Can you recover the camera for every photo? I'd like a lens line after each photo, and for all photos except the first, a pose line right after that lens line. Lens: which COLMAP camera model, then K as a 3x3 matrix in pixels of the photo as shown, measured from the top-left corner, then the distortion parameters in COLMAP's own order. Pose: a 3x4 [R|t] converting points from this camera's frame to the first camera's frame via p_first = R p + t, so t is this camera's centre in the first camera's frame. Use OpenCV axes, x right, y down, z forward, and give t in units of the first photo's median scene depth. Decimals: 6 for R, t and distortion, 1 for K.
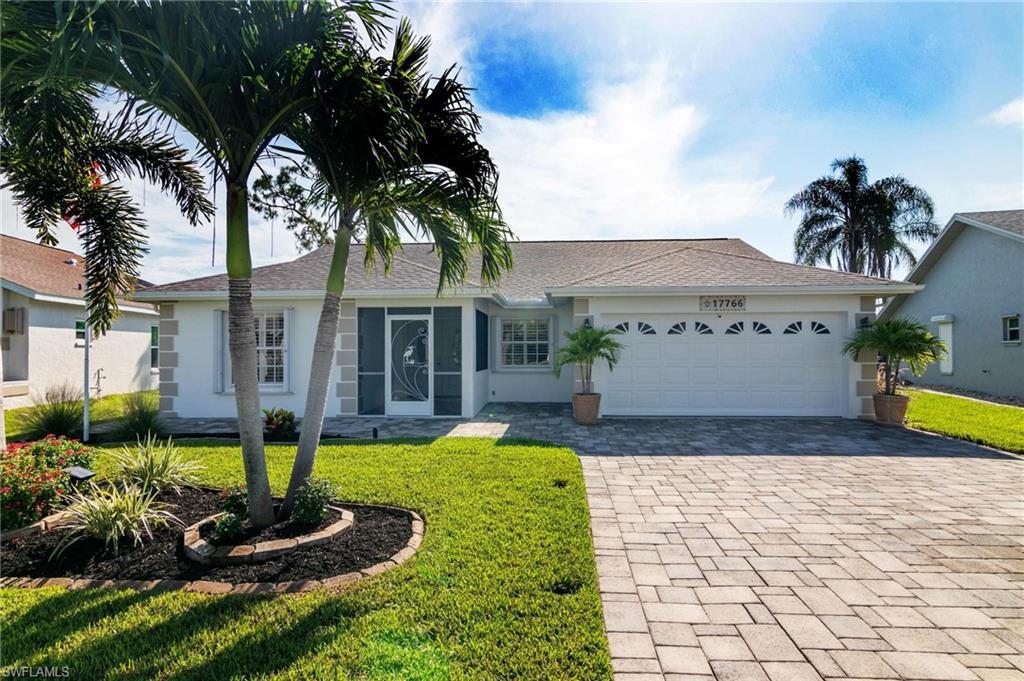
lens RADIAL K [[529.1, 0, 512.0], [0, 529.1, 340.5], [0, 0, 1]] dist [-0.015372, -0.001816]
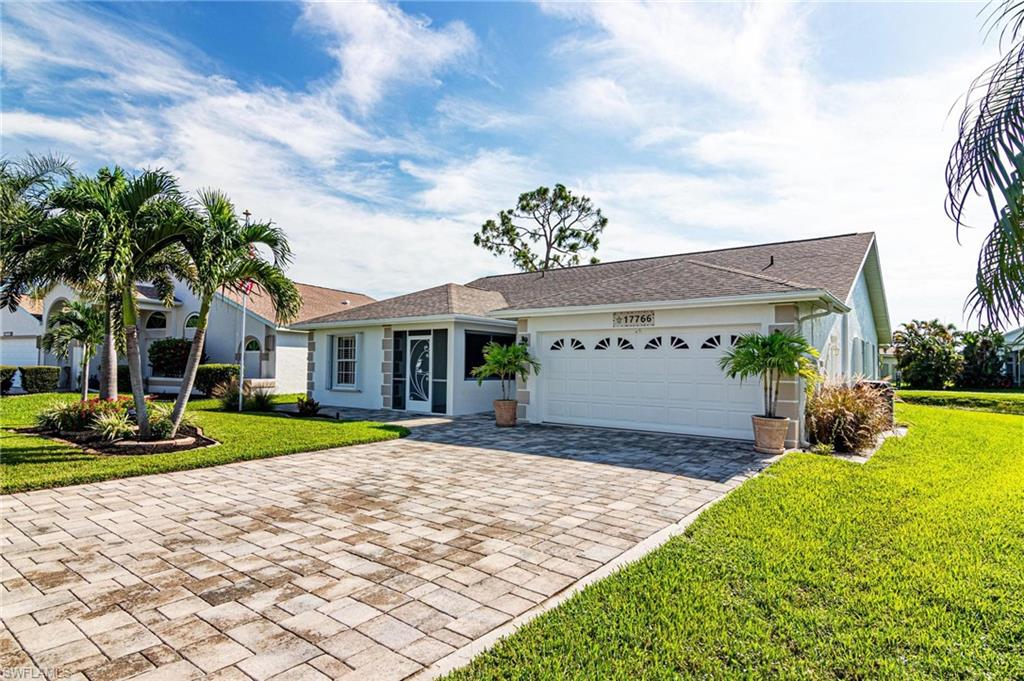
lens RADIAL K [[529.1, 0, 512.0], [0, 529.1, 340.5], [0, 0, 1]] dist [-0.015372, -0.001816]
pose [[0.826608, -0.013554, -0.562615, 0.752754], [-0.001341, 0.999660, -0.026053, -0.002182], [0.562777, 0.022290, 0.826308, 0.027024]]
